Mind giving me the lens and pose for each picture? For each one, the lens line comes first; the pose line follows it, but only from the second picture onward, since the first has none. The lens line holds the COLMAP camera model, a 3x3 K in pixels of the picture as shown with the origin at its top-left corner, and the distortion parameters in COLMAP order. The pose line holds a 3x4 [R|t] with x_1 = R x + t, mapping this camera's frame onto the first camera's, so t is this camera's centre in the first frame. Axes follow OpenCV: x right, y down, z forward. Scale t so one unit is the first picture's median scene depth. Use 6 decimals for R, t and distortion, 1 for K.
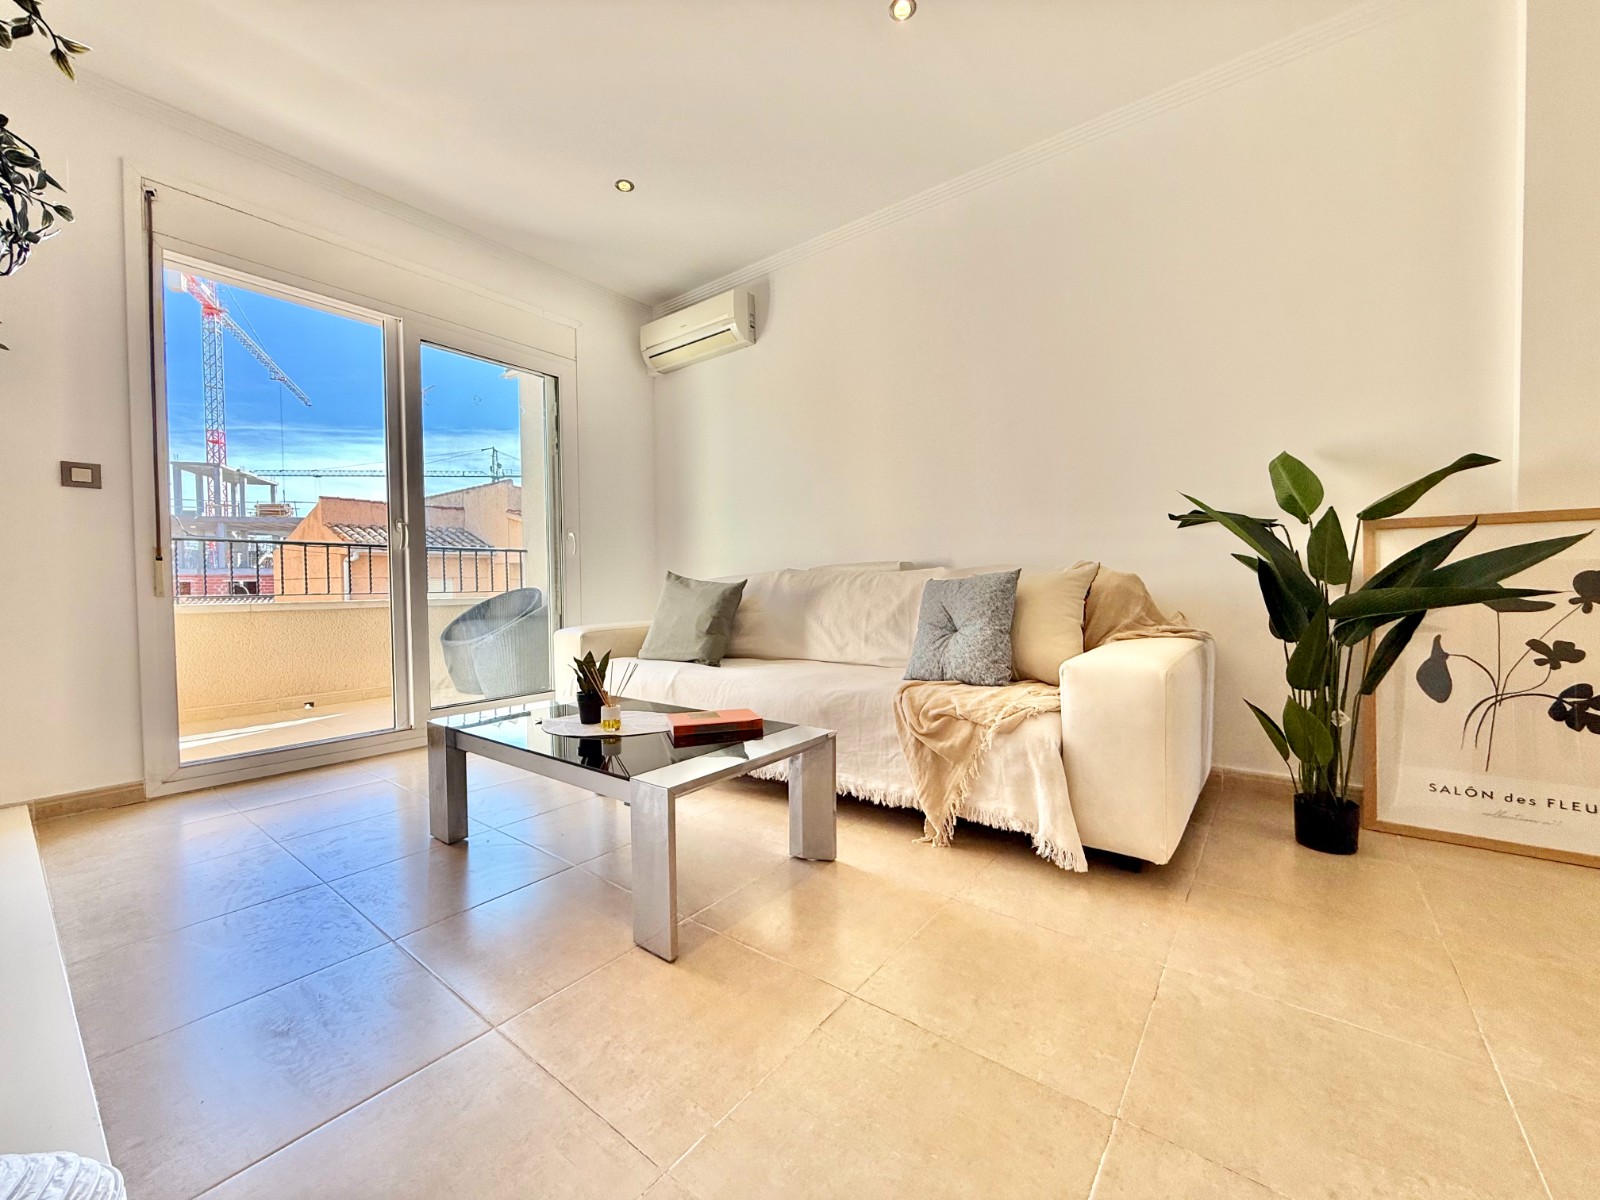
lens RADIAL K [[636.1, 0, 792.7], [0, 636.1, 598.9], [0, 0, 1]] dist [-0.000859, -0.000378]
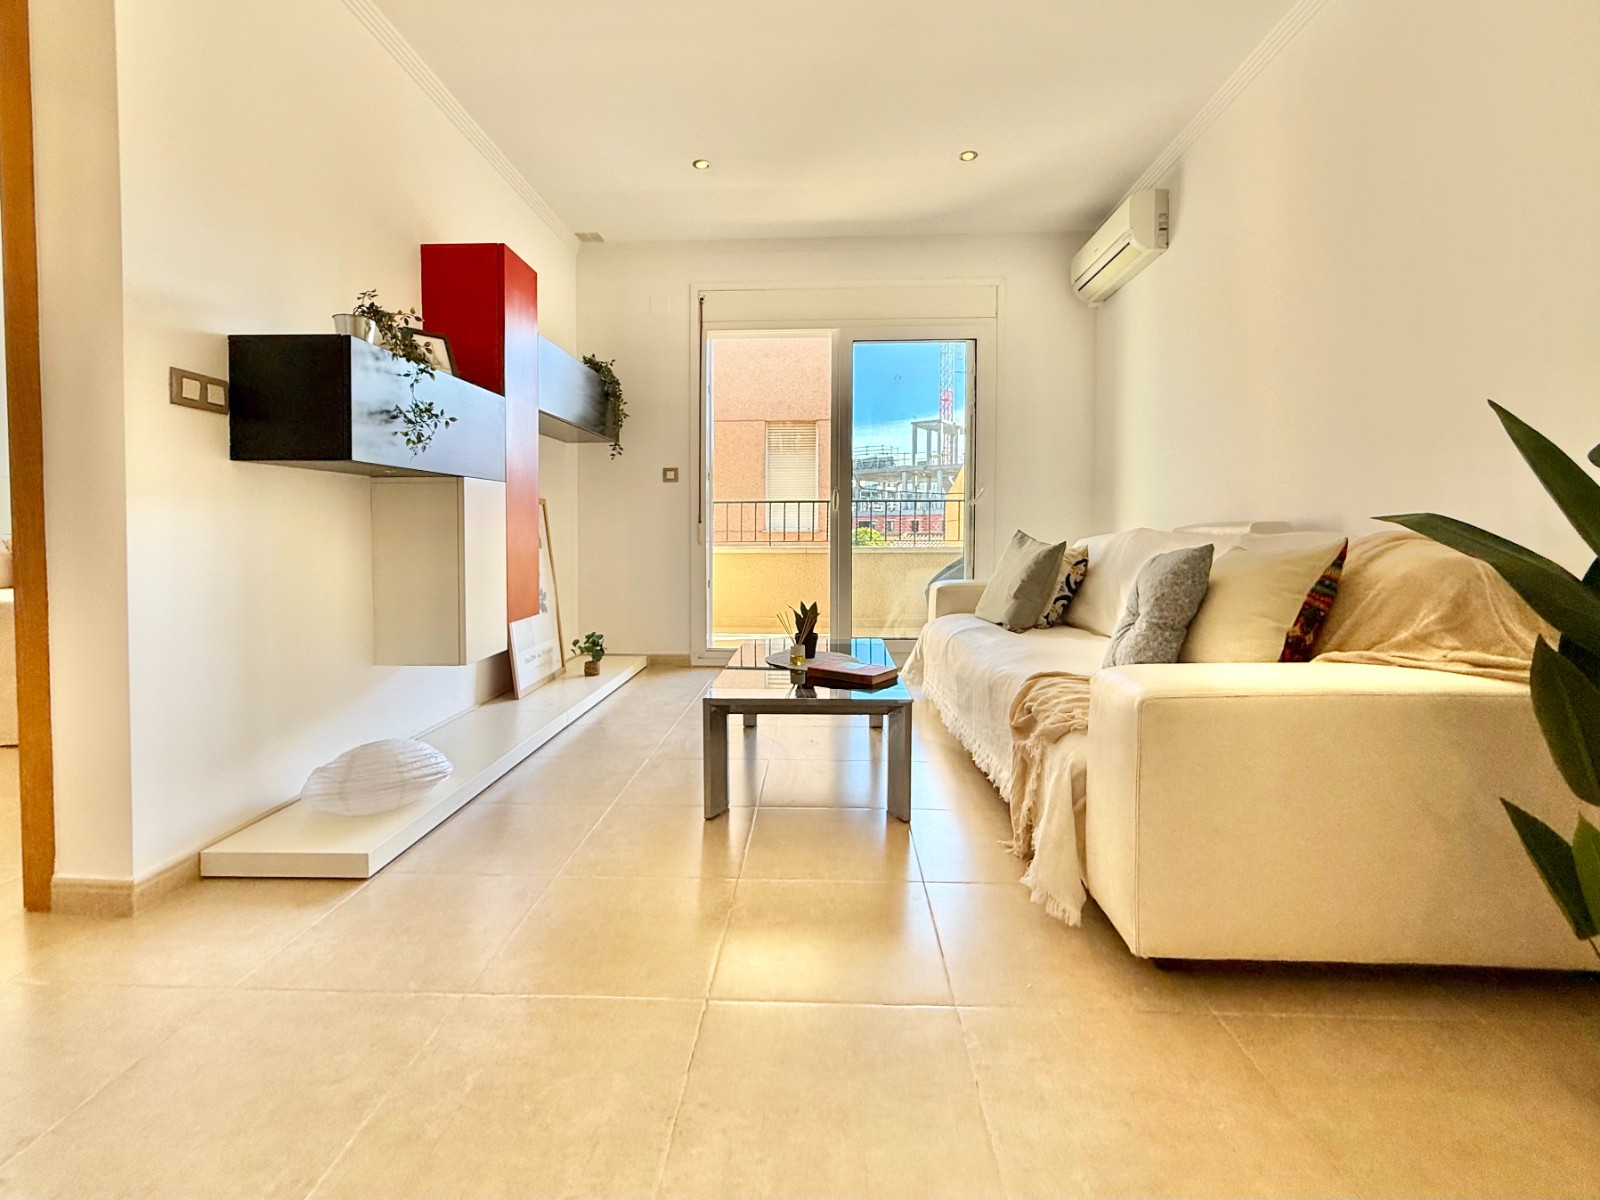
lens RADIAL K [[728.7, 0, 794.7], [0, 728.7, 547.4], [0, 0, 1]] dist [0.000882, -0.000057]
pose [[0.578574, 0.032706, -0.814974, 0.641076], [-0.023119, 0.999452, 0.023697, -0.044621], [0.815302, 0.005131, 0.579013, 0.103964]]
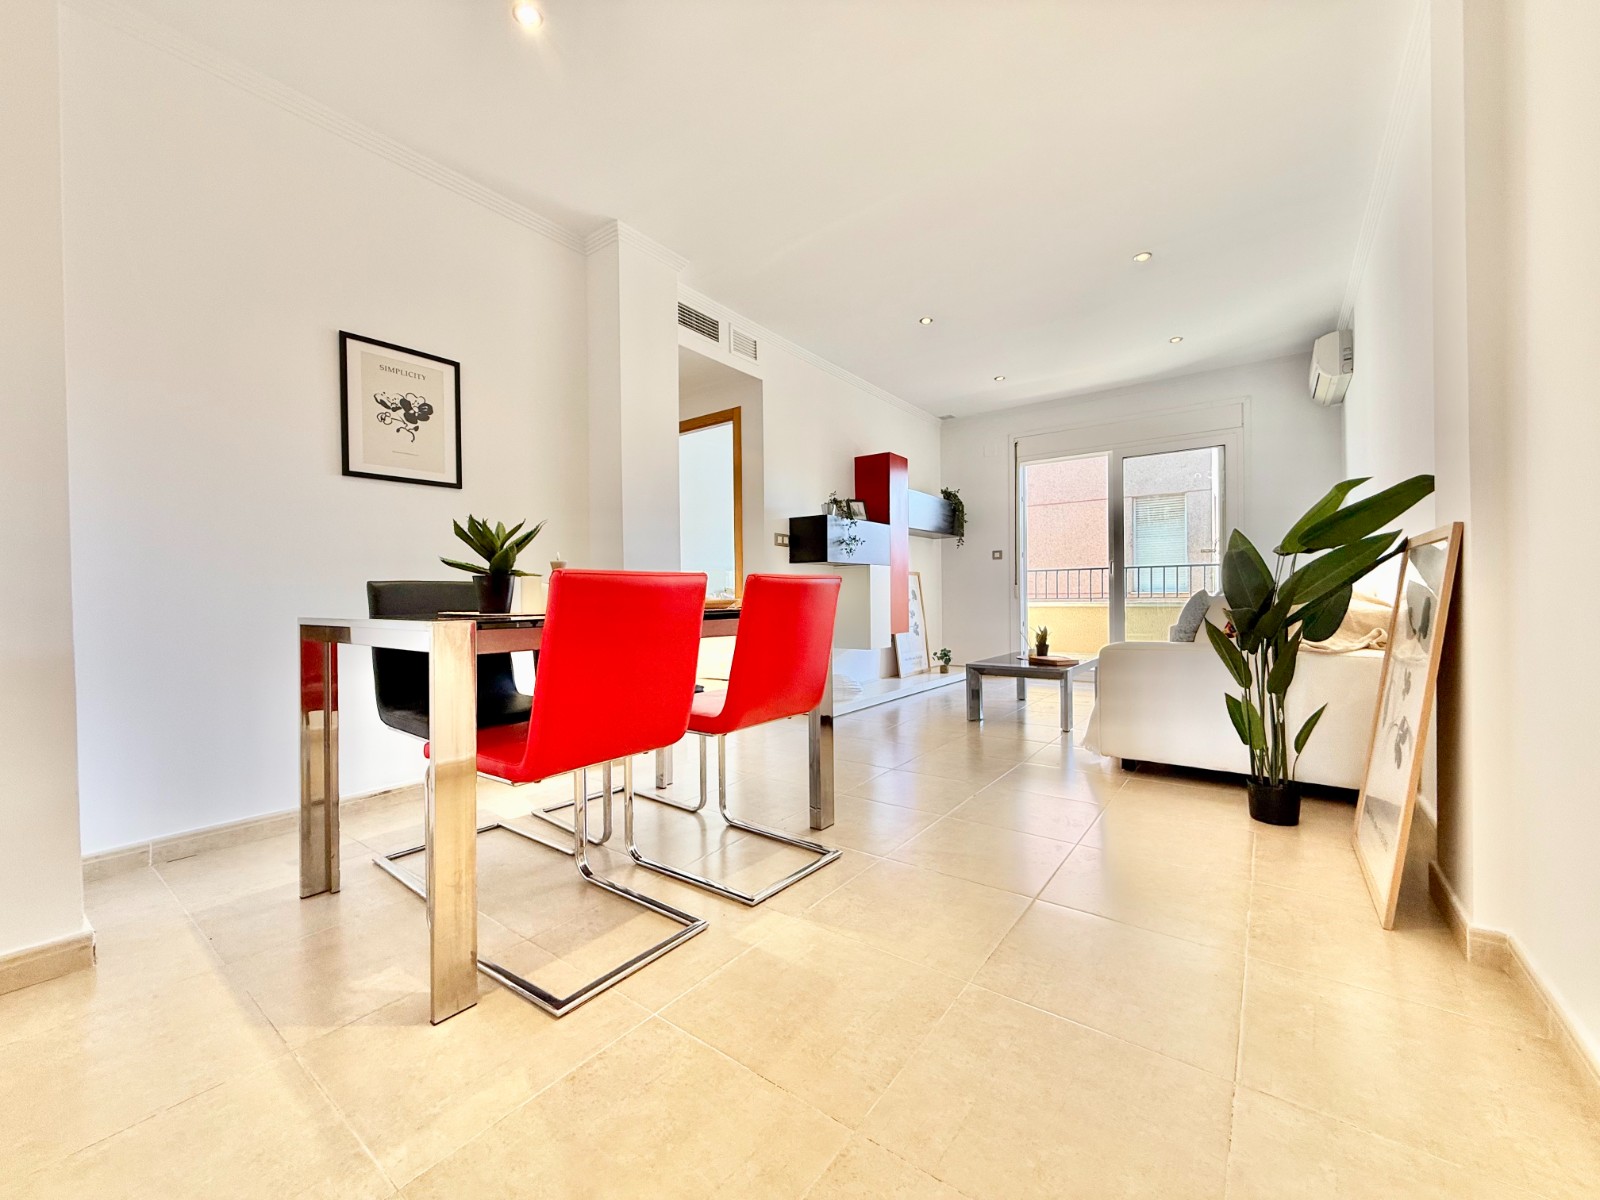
lens RADIAL K [[646.5, 0, 788.8], [0, 646.5, 598.0], [0, 0, 1]] dist [0.000680, -0.000137]
pose [[0.015440, 0.014299, -0.999779, 1.527811], [-0.011996, 0.999828, 0.014115, -0.030667], [0.999809, 0.011776, 0.015609, 0.034353]]
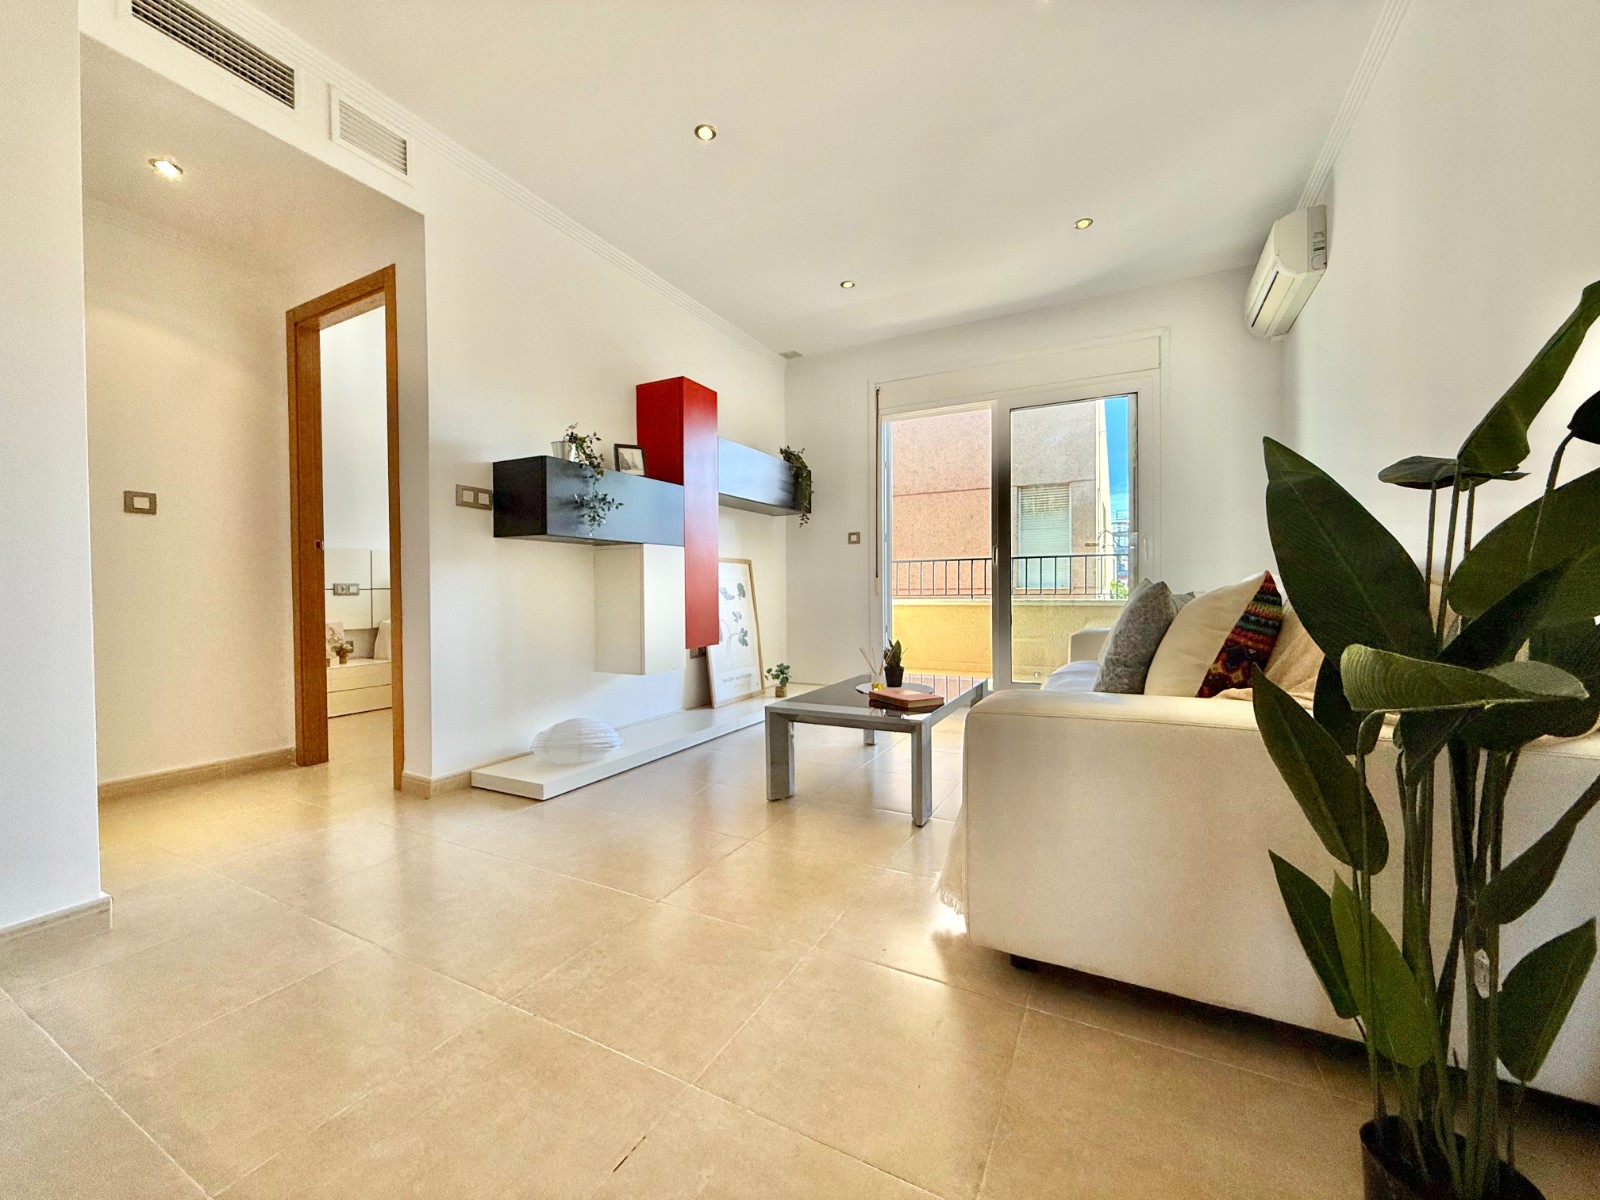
lens RADIAL K [[641.2, 0, 792.2], [0, 641.2, 598.3], [0, 0, 1]] dist [-0.001343, -0.000026]
pose [[0.169343, 0.023529, -0.985276, 0.855996], [-0.016739, 0.999639, 0.020995, -0.031000], [0.985415, 0.012937, 0.169676, 0.386098]]
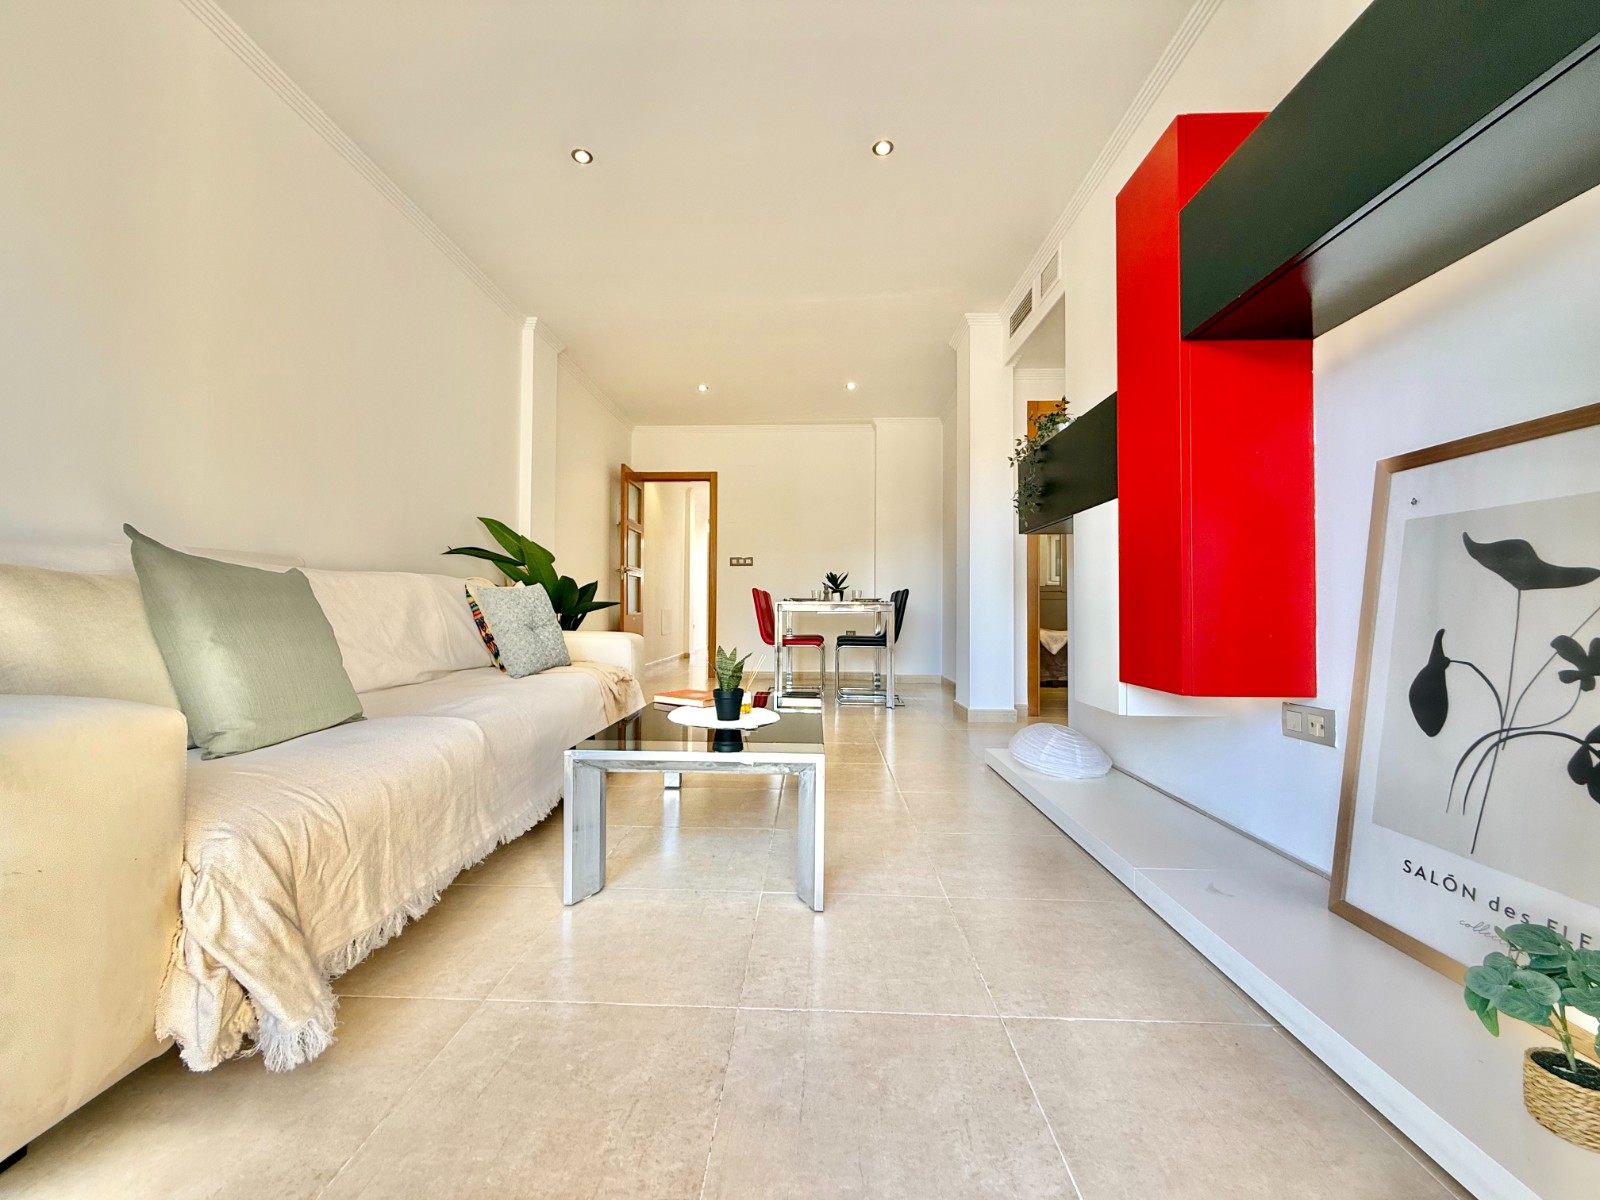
lens RADIAL K [[621.3, 0, 798.2], [0, 621.3, 602.9], [0, 0, 1]] dist [-0.000014, 0.000179]
pose [[-0.594418, 0.018400, 0.803946, -0.899526], [0.020762, 0.999756, -0.007531, 0.014846], [-0.803888, 0.012215, -0.594655, 1.140503]]
